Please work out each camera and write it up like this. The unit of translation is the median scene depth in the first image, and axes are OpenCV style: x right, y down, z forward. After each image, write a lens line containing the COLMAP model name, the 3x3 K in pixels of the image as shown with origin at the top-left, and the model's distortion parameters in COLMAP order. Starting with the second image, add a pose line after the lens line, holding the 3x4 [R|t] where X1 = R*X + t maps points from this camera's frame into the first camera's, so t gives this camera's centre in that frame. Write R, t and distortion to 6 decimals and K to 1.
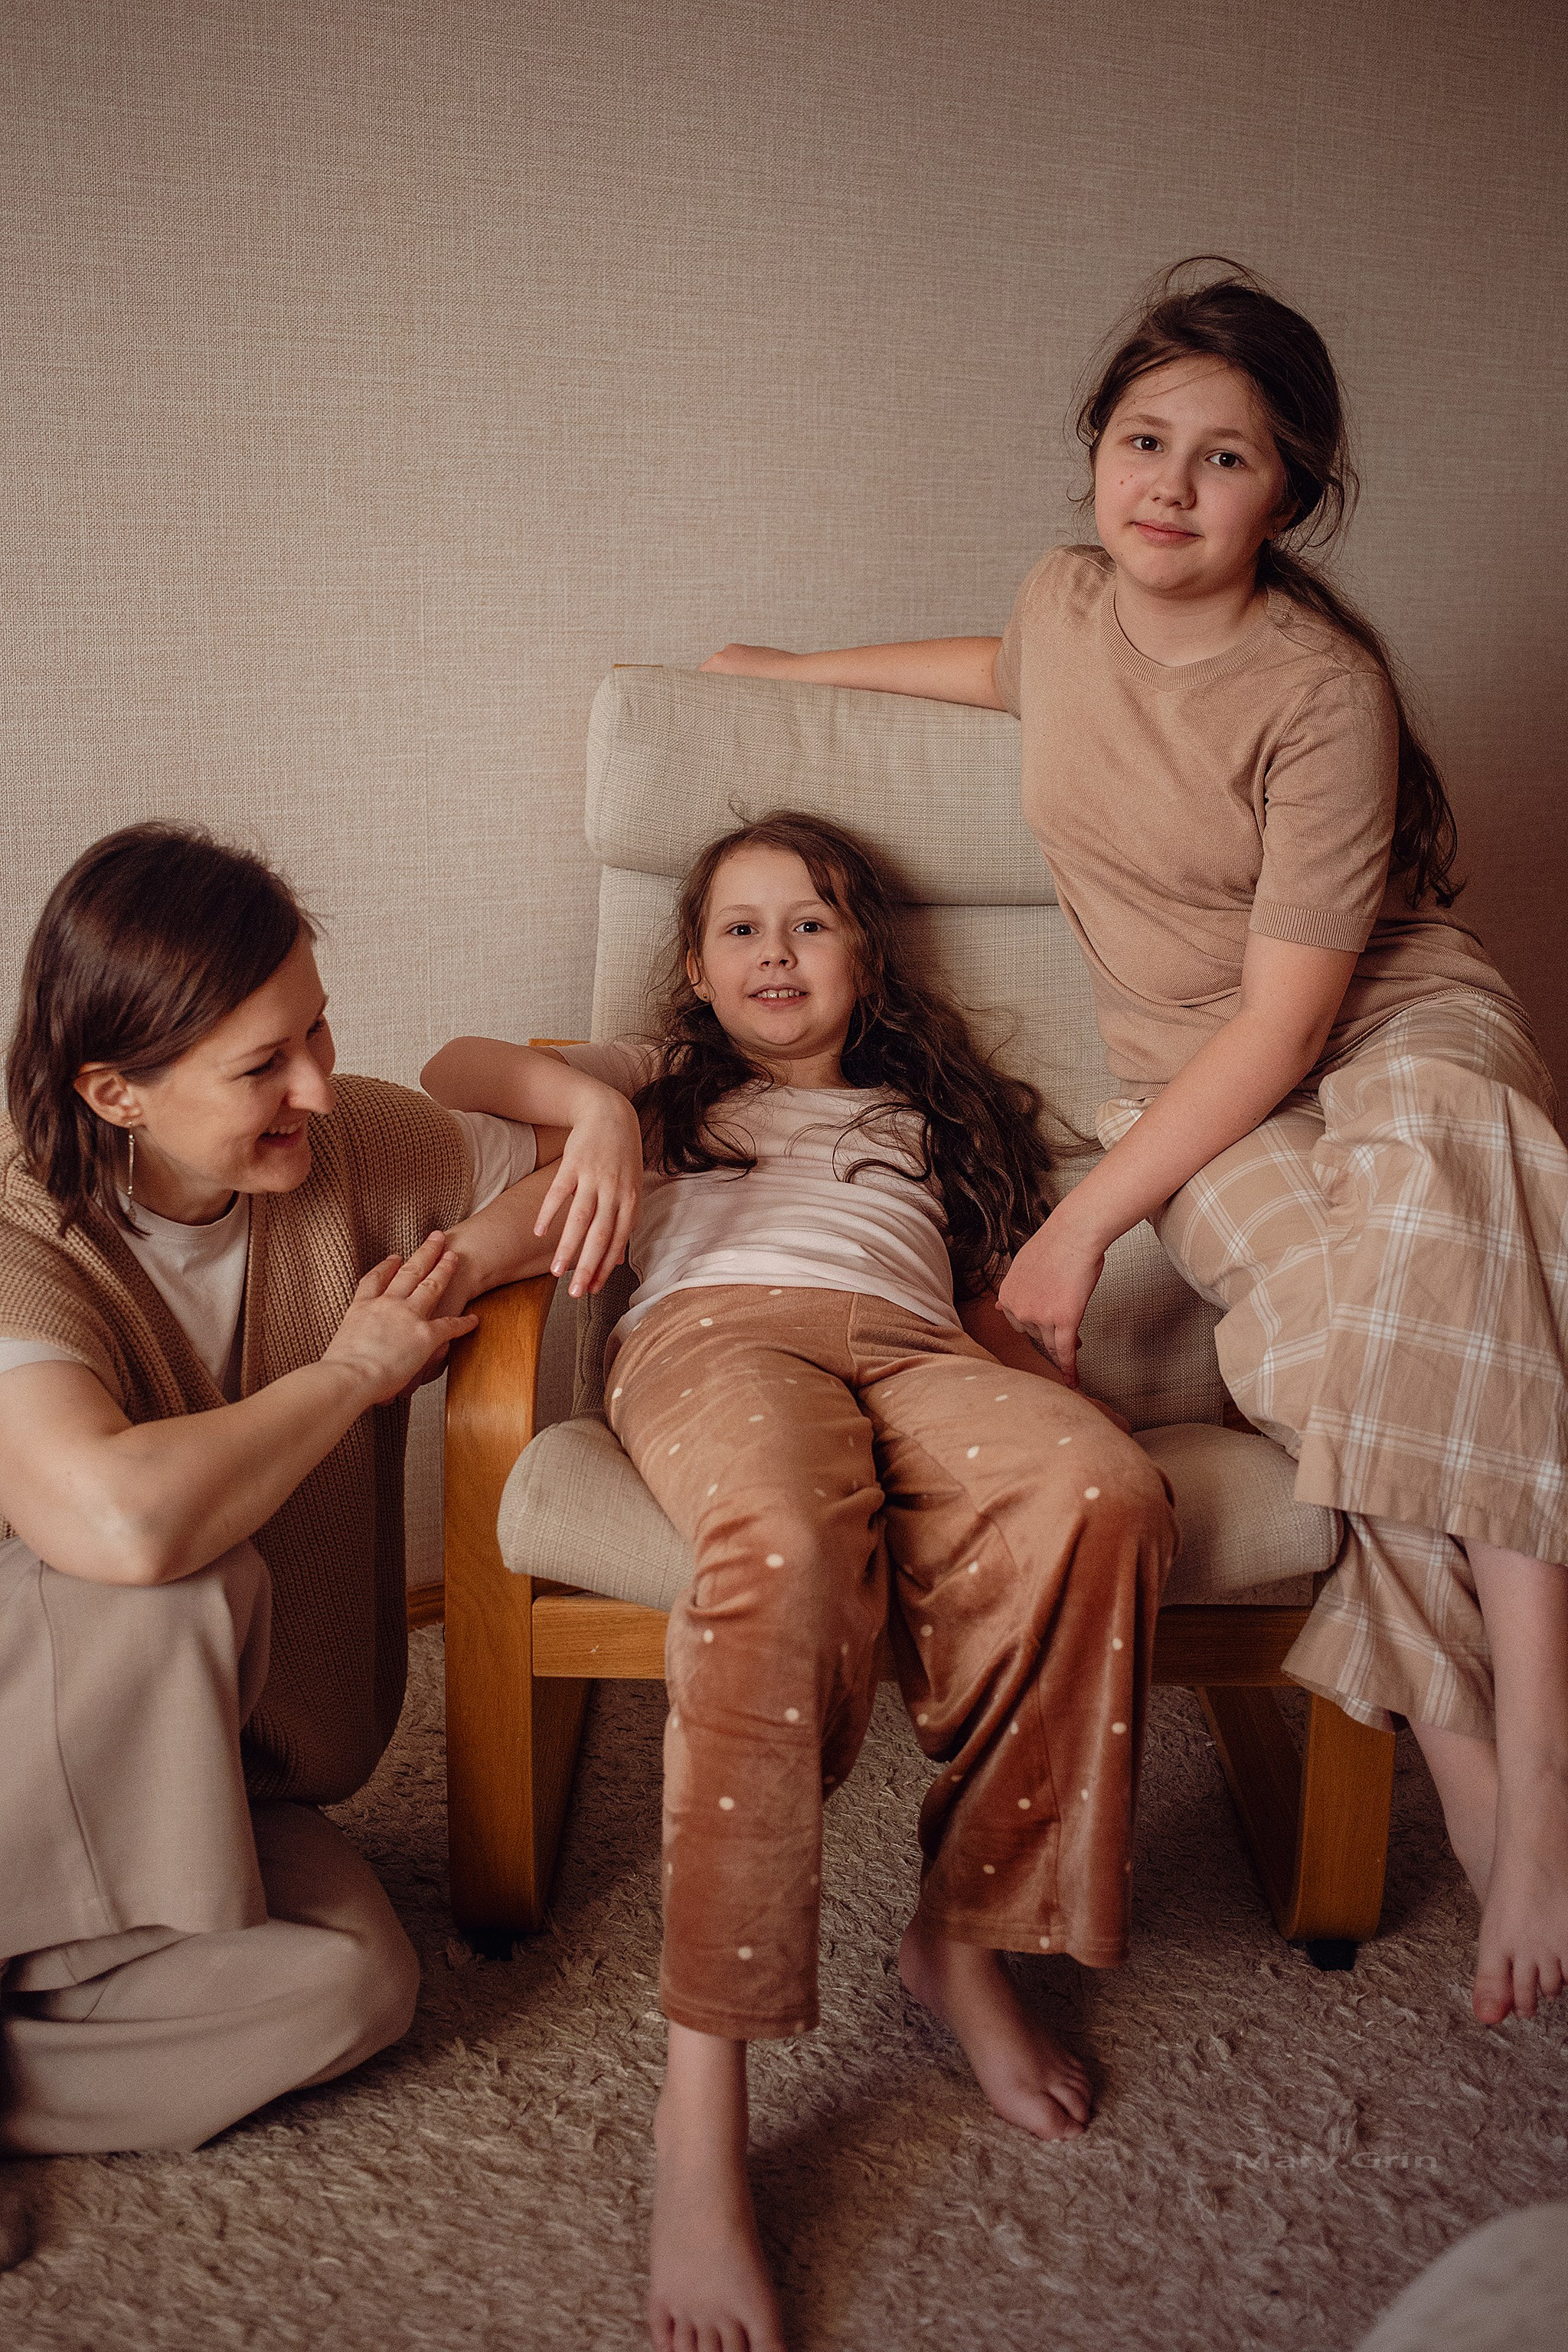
lens RADIAL K [[2586.6, 0, 798.2], [0, 2586.6, 1154.5], [0, 0, 1]] dist [-0.079105, 0.140024]
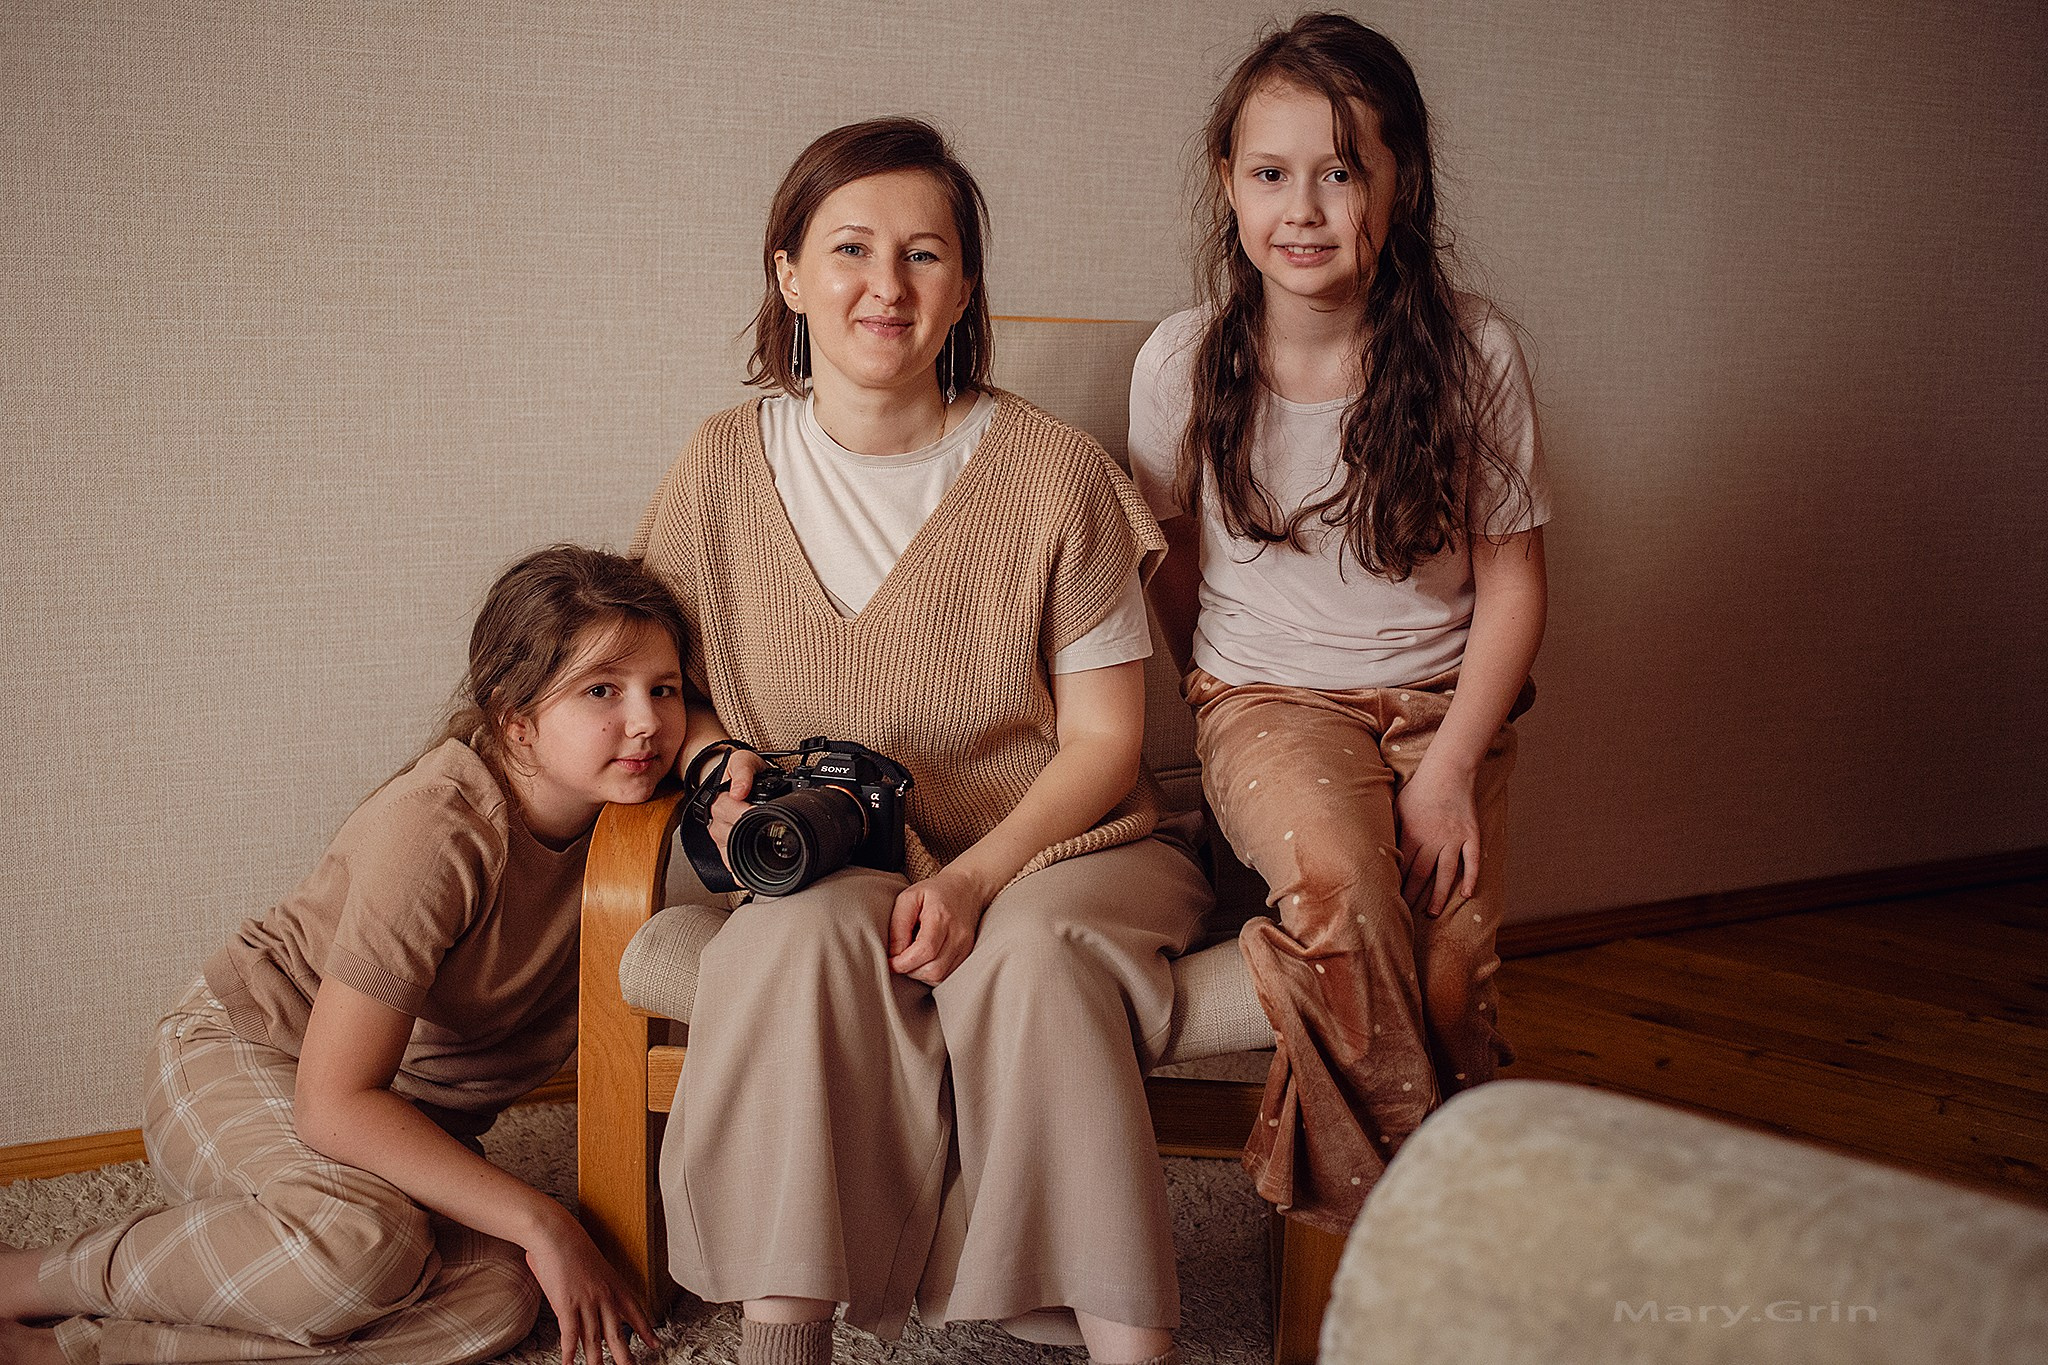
lens RADIAL K [[2252.3, 0, 1024.0], [0, 2252.3, 682.5], [0, 0, 1]] dist [-0.079105, 0.140024]
pose [[0.995879, 0.035029, -0.083651, 0.128421], [-0.038254, 0.998573, -0.037264, 0.026838], [0.082226, 0.040310, 0.995798, -0.045542]]
